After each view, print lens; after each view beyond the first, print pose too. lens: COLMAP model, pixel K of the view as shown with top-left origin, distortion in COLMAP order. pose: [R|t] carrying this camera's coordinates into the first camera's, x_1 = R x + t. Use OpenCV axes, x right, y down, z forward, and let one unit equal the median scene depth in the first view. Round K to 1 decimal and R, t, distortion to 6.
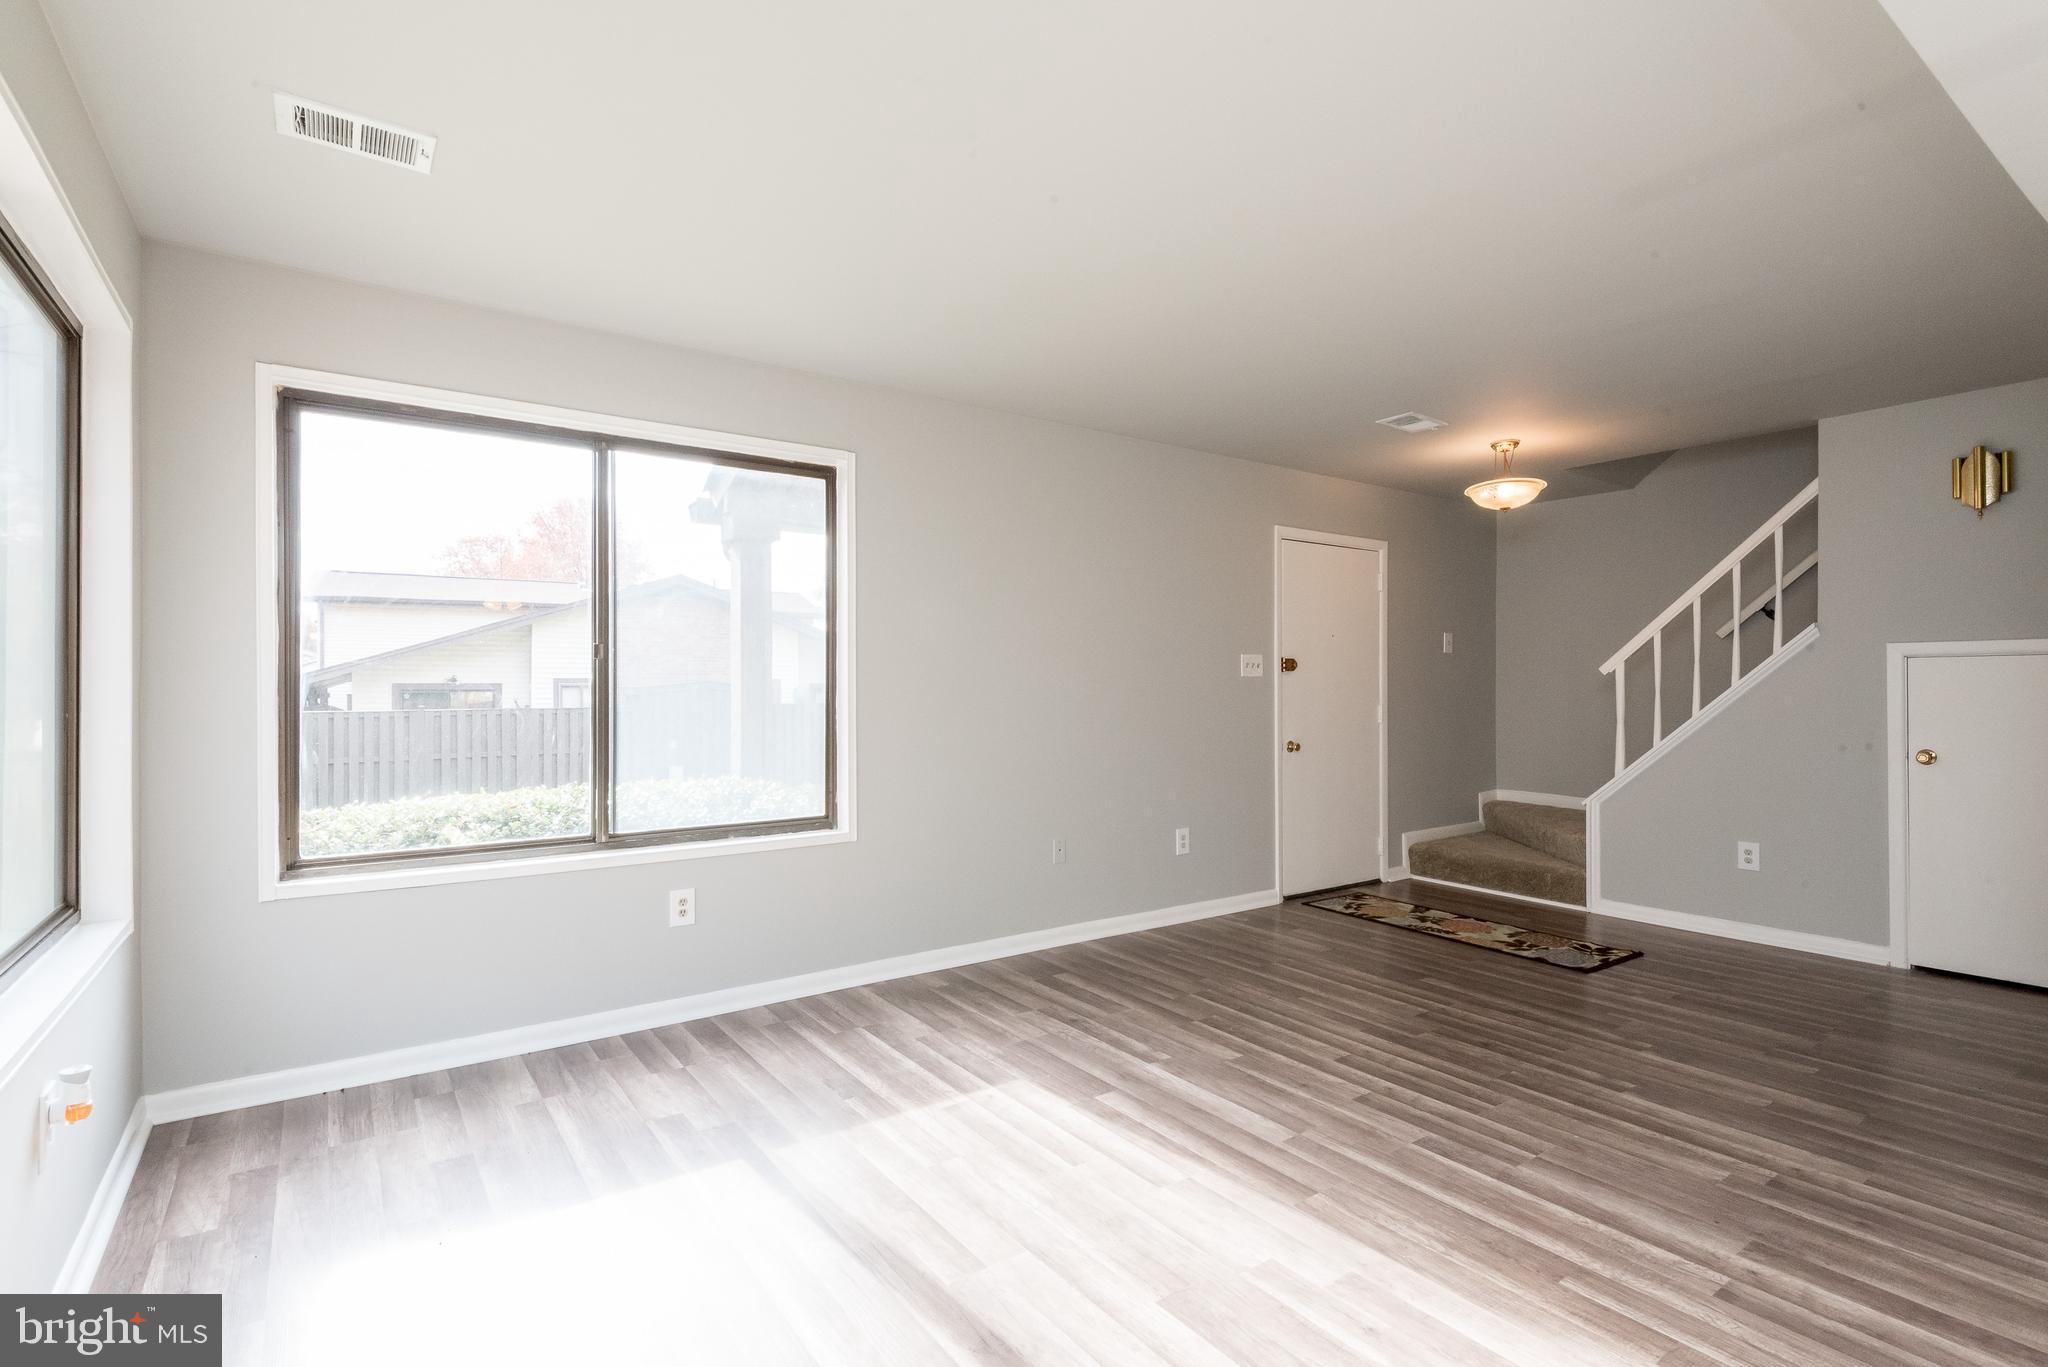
lens RADIAL K [[969.1, 0, 1015.6], [0, 969.1, 683.0], [0, 0, 1]] dist [0.013136, -0.000997]
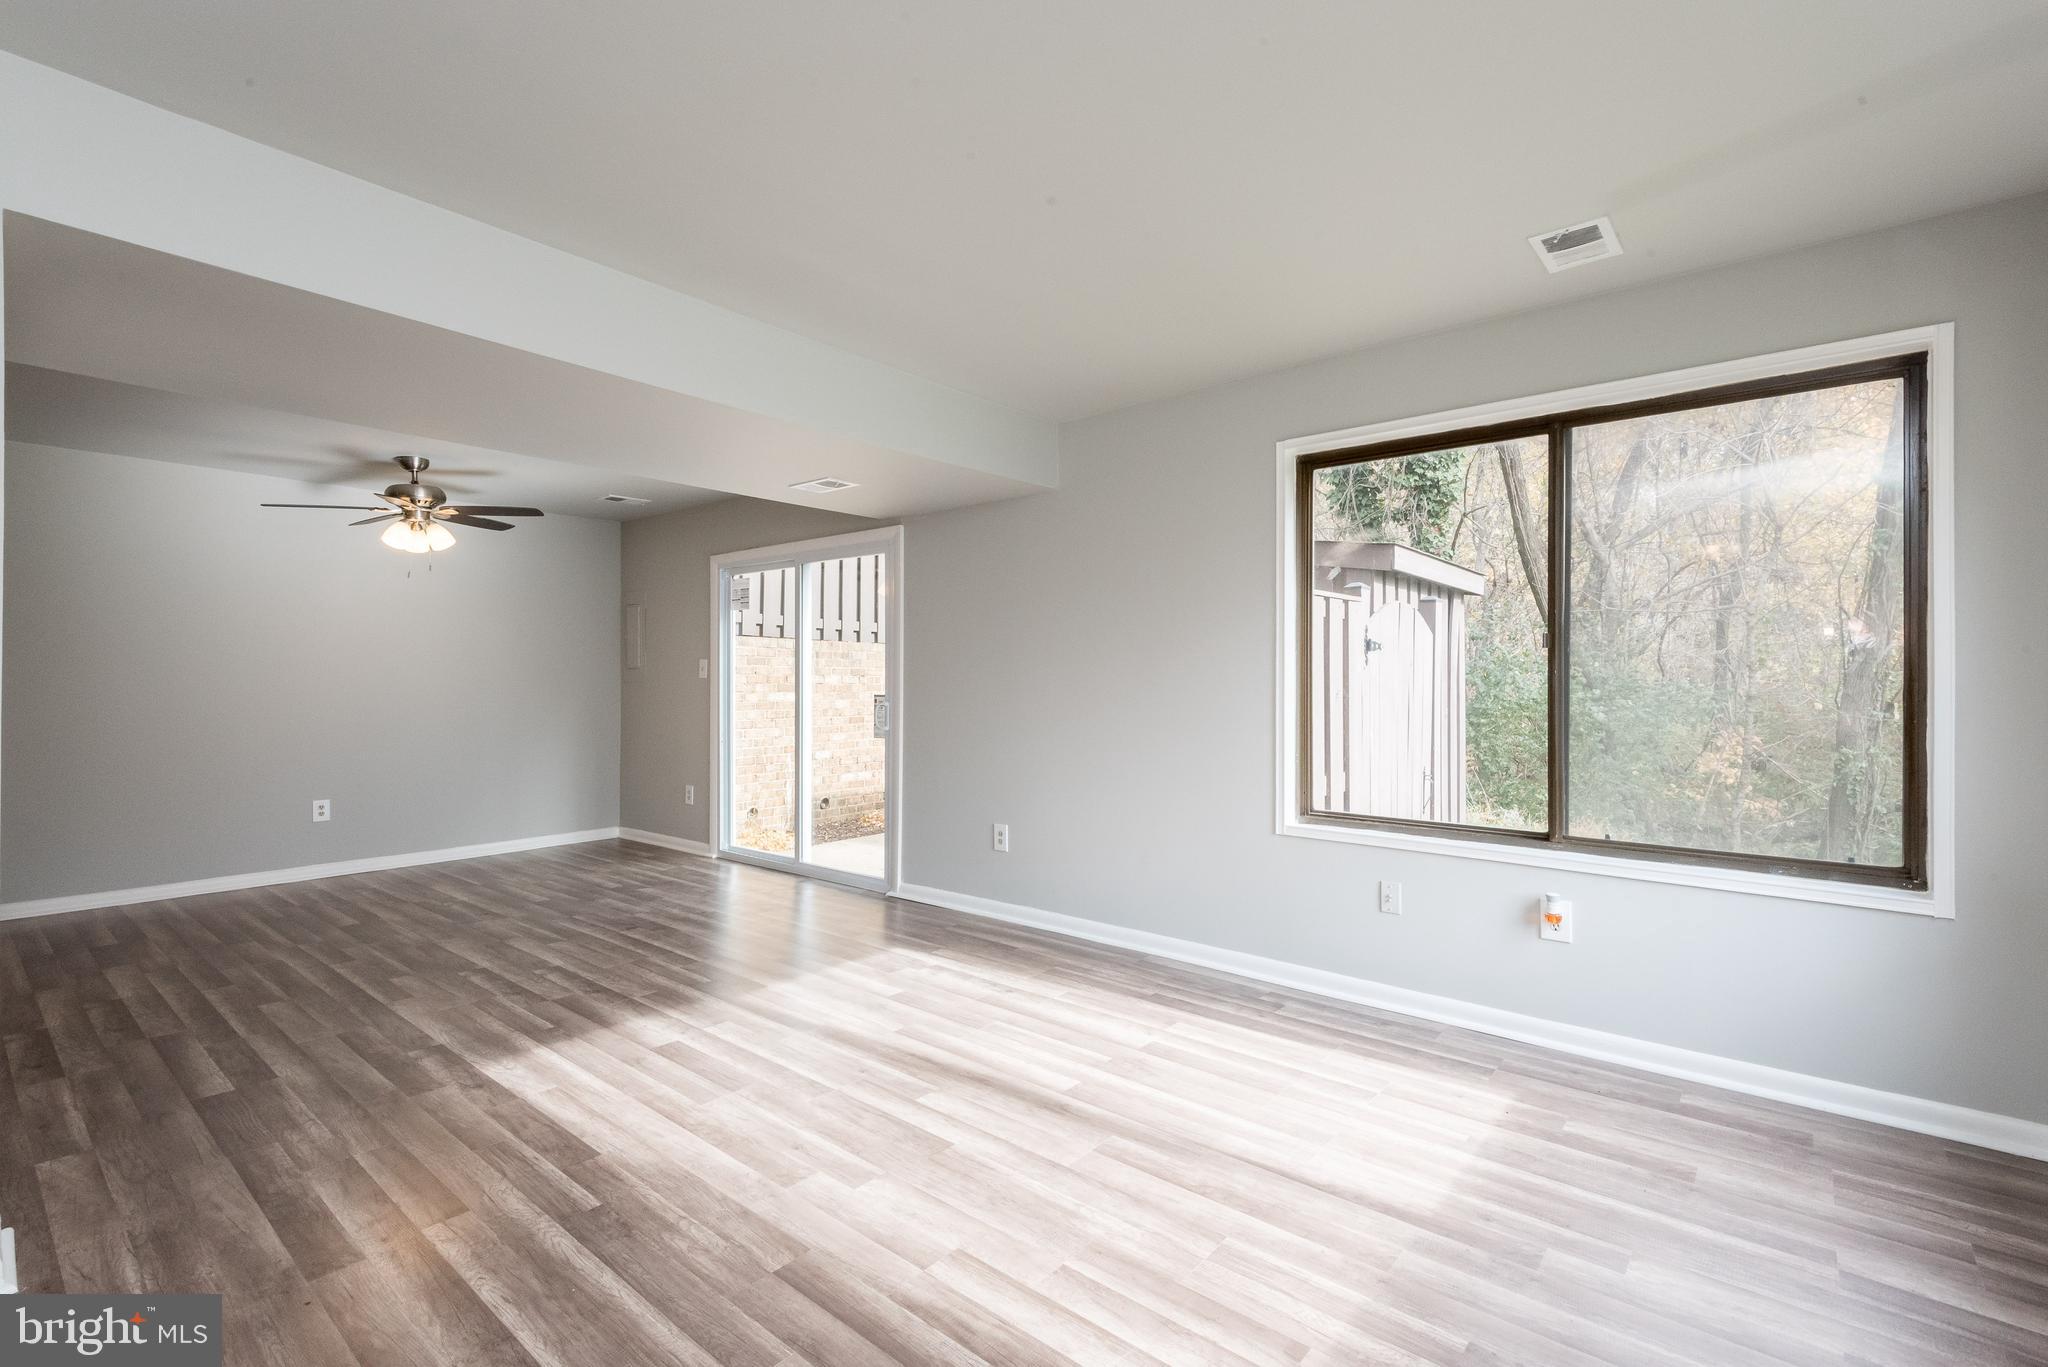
lens RADIAL K [[919.0, 0, 1019.5], [0, 919.0, 674.8], [0, 0, 1]] dist [0.032956, -0.014764]
pose [[-0.968090, -0.004500, -0.250561, 0.213696], [-0.002887, 0.999973, -0.006804, 0.007000], [0.250585, -0.005864, -0.968077, 1.274459]]
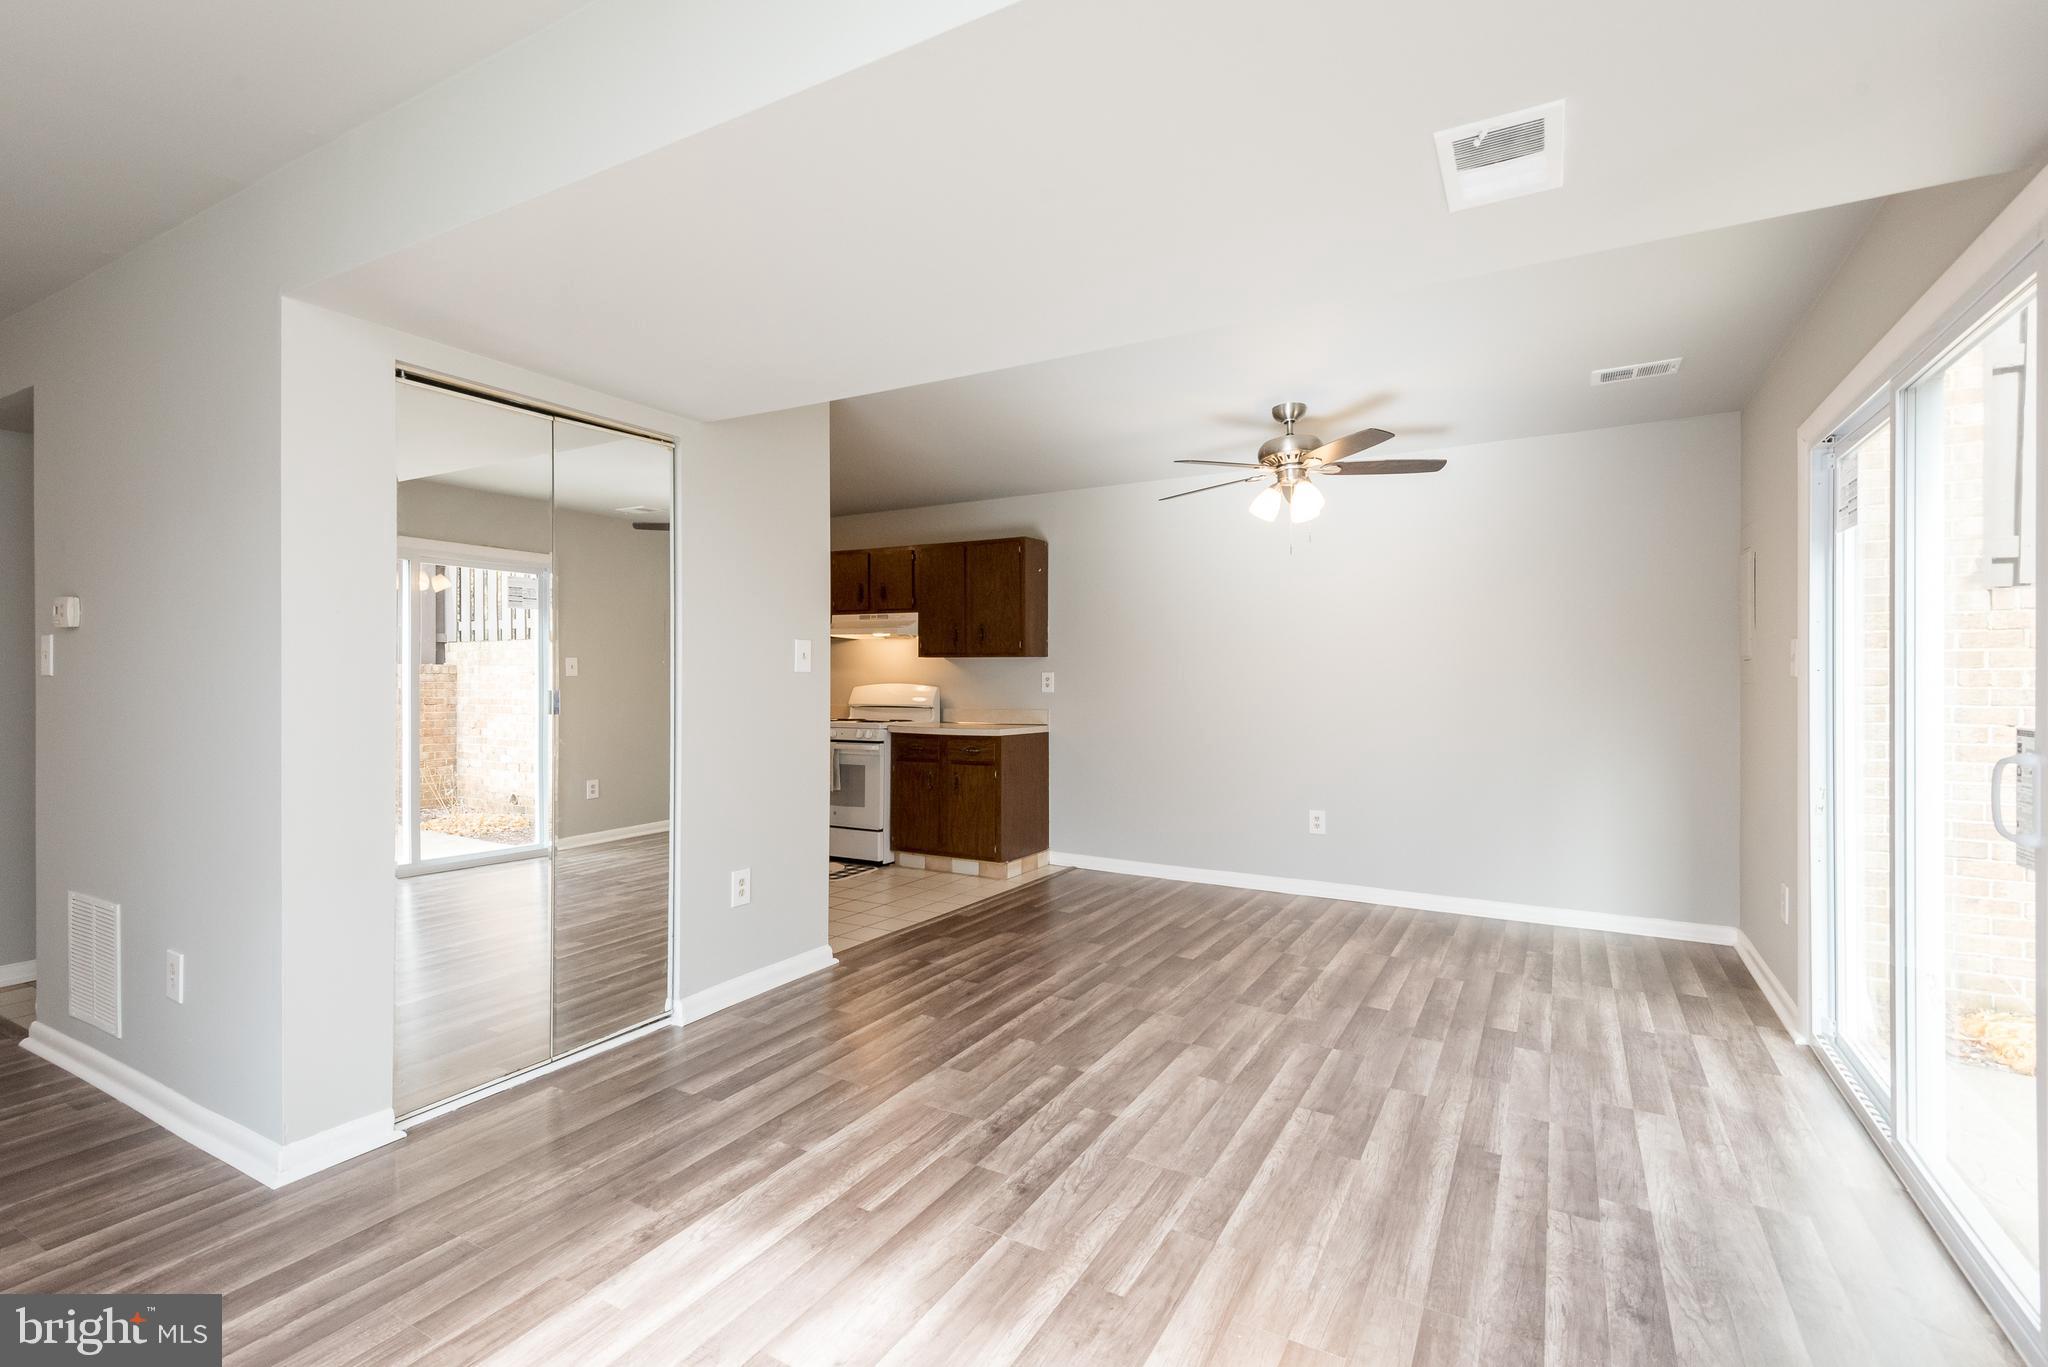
lens RADIAL K [[925.6, 0, 1017.4], [0, 925.6, 678.2], [0, 0, 1]] dist [0.054595, -0.032406]
pose [[-0.420661, -0.004188, 0.907208, -0.178626], [-0.001510, 0.999991, 0.003916, 0.002018], [-0.907217, 0.000277, -0.420663, 0.404956]]
